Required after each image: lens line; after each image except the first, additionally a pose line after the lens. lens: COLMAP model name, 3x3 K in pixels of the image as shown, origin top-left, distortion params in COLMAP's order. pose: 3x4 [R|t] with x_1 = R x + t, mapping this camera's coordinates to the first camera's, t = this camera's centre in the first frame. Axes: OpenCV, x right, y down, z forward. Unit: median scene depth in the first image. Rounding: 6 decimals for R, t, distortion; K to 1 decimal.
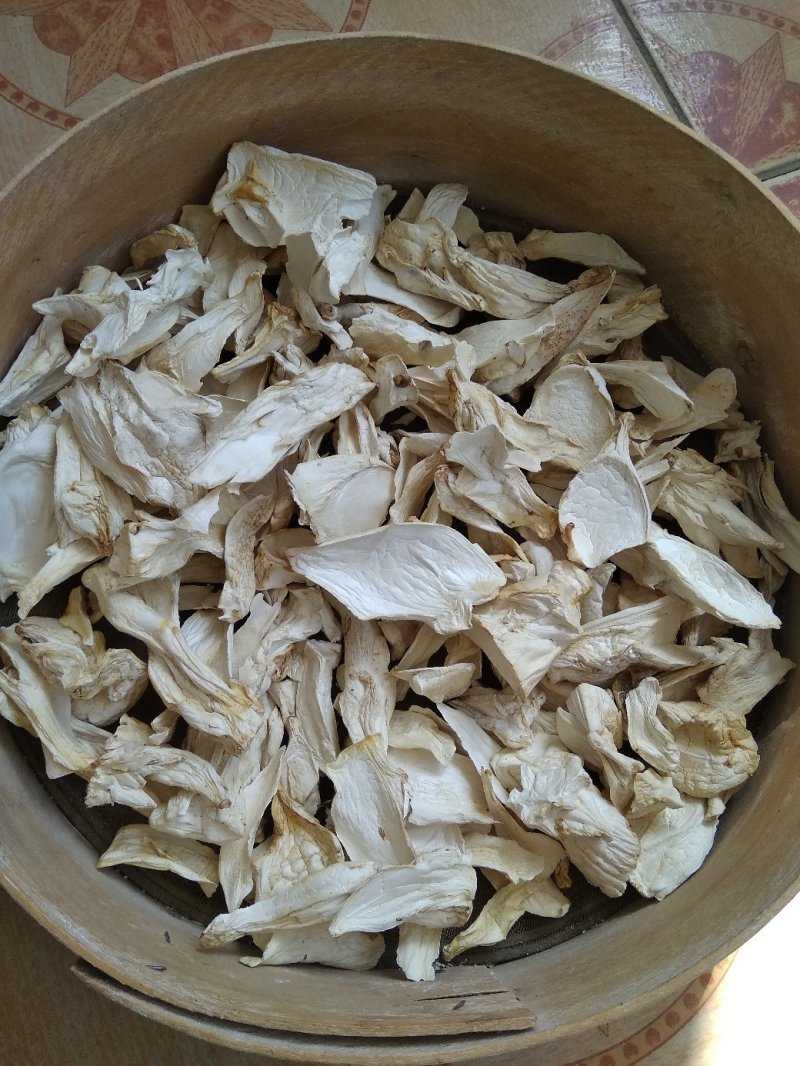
lens RADIAL K [[899.7, 0, 399.0], [0, 899.7, 586.0], [0, 0, 1]] dist [0.096878, -0.163362]
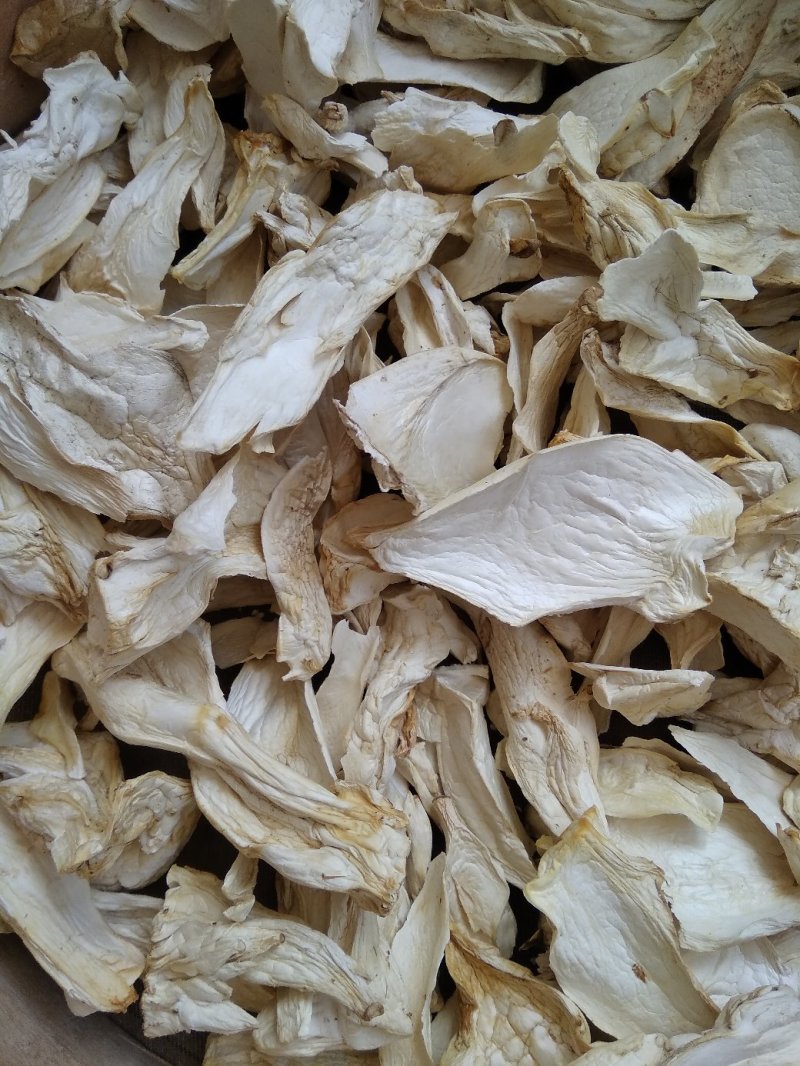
lens RADIAL K [[899.7, 0, 399.0], [0, 899.7, 586.0], [0, 0, 1]] dist [0.096878, -0.163362]
pose [[0.971368, -0.226778, -0.070818, -0.067332], [0.233471, 0.966369, 0.107809, -0.068265], [0.043988, -0.121257, 0.991646, 0.400843]]
